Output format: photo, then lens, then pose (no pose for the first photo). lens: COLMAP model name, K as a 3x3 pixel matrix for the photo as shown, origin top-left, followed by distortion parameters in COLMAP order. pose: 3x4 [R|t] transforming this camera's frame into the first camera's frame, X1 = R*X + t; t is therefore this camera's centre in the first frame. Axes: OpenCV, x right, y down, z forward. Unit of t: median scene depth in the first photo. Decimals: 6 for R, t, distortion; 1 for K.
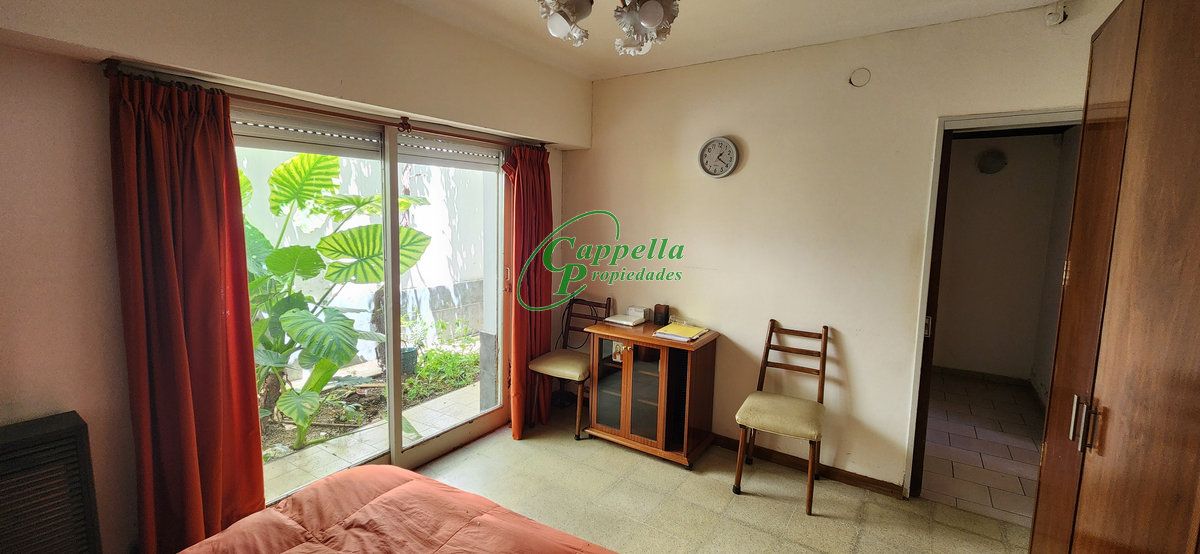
lens RADIAL K [[492.3, 0, 601.0], [0, 492.3, 272.1], [0, 0, 1]] dist [0.003295, -0.000069]
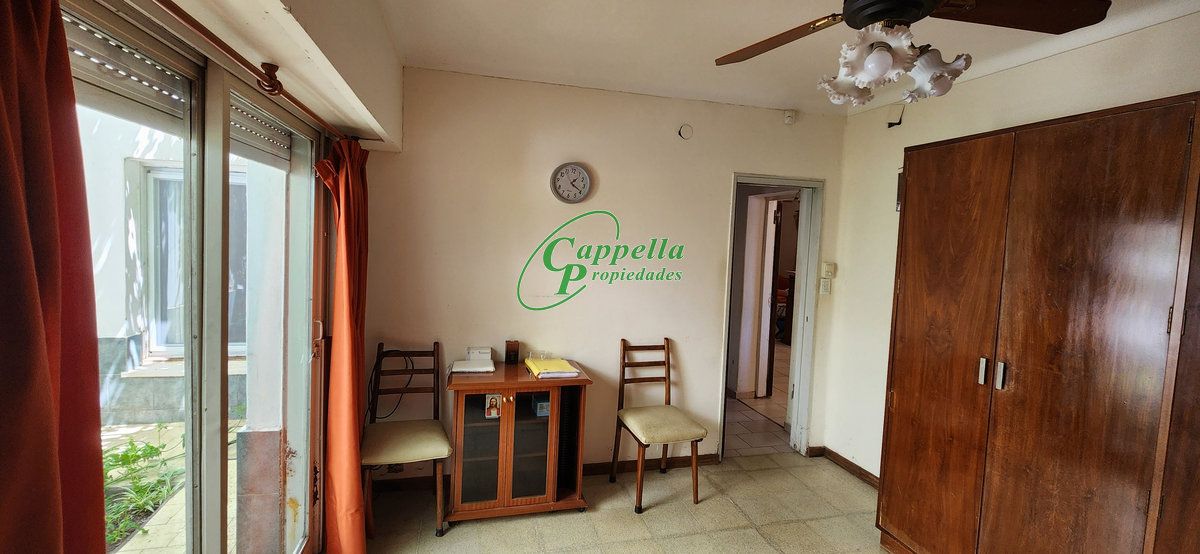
lens RADIAL K [[492.3, 0, 600.5], [0, 492.3, 268.0], [0, 0, 1]] dist [0.003295, -0.000069]
pose [[0.657028, -0.041403, 0.752728, -0.485884], [0.059473, 0.998225, 0.002995, -0.064596], [-0.751517, 0.042799, 0.658324, 0.326068]]
